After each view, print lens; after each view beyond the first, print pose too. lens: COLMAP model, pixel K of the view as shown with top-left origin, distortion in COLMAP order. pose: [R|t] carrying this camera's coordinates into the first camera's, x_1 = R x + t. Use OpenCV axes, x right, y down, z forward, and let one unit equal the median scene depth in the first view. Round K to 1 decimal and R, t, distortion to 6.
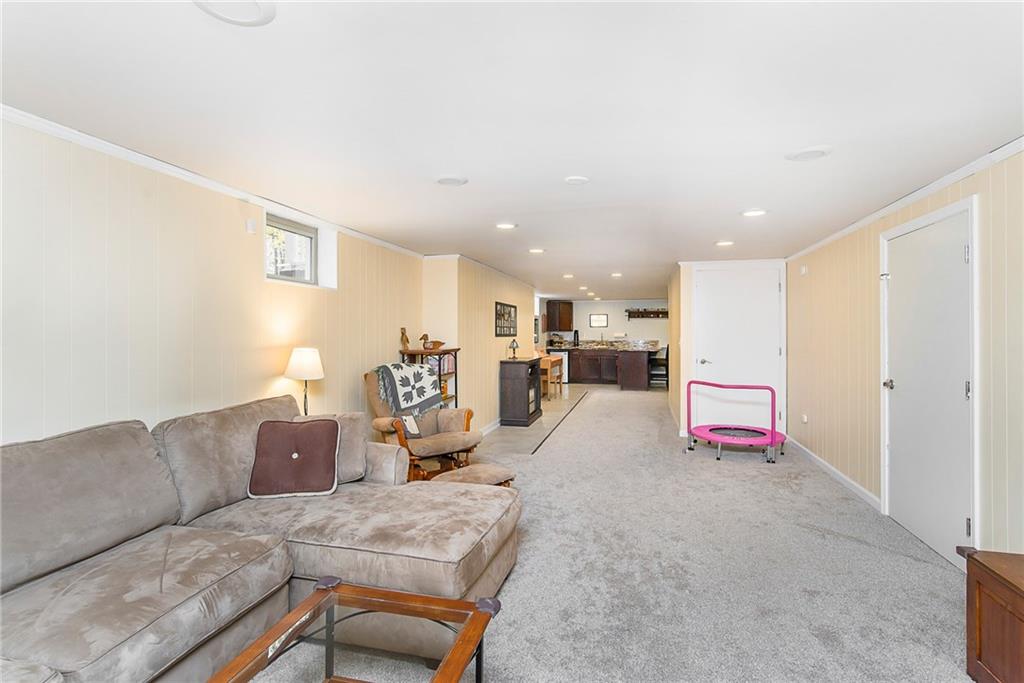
lens RADIAL K [[517.6, 0, 512.2], [0, 517.6, 336.9], [0, 0, 1]] dist [-0.016449, 0.009374]
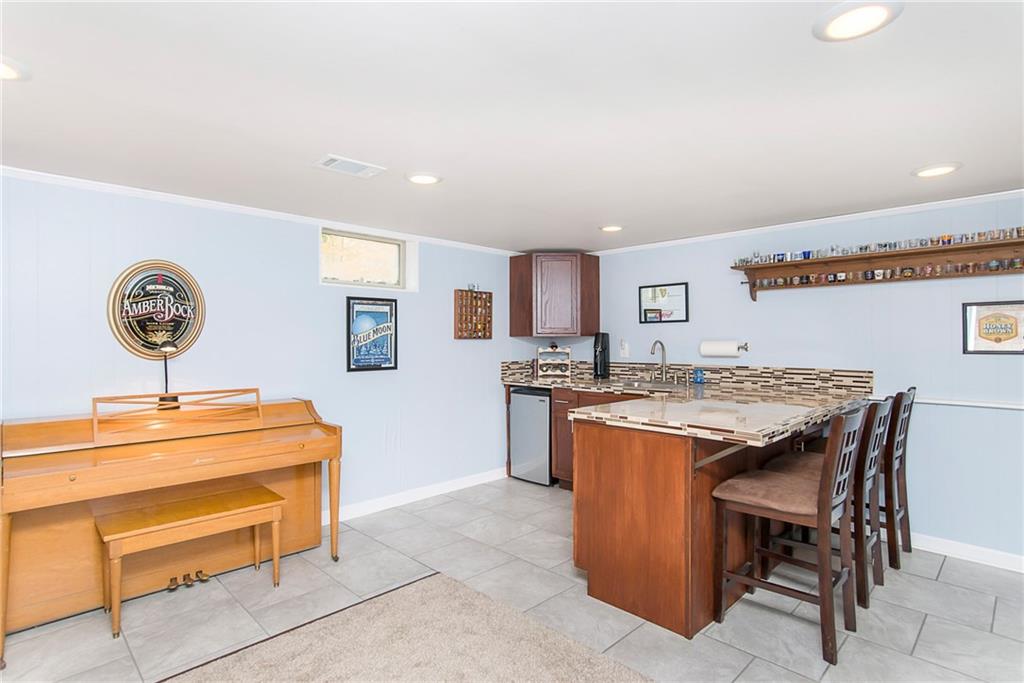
lens RADIAL K [[517.6, 0, 509.4], [0, 517.6, 339.4], [0, 0, 1]] dist [-0.016449, 0.009374]
pose [[0.852830, -0.000421, -0.522189, 0.261379], [-0.002708, 0.999983, -0.005228, -0.006978], [0.522182, 0.005873, 0.852814, 0.682907]]
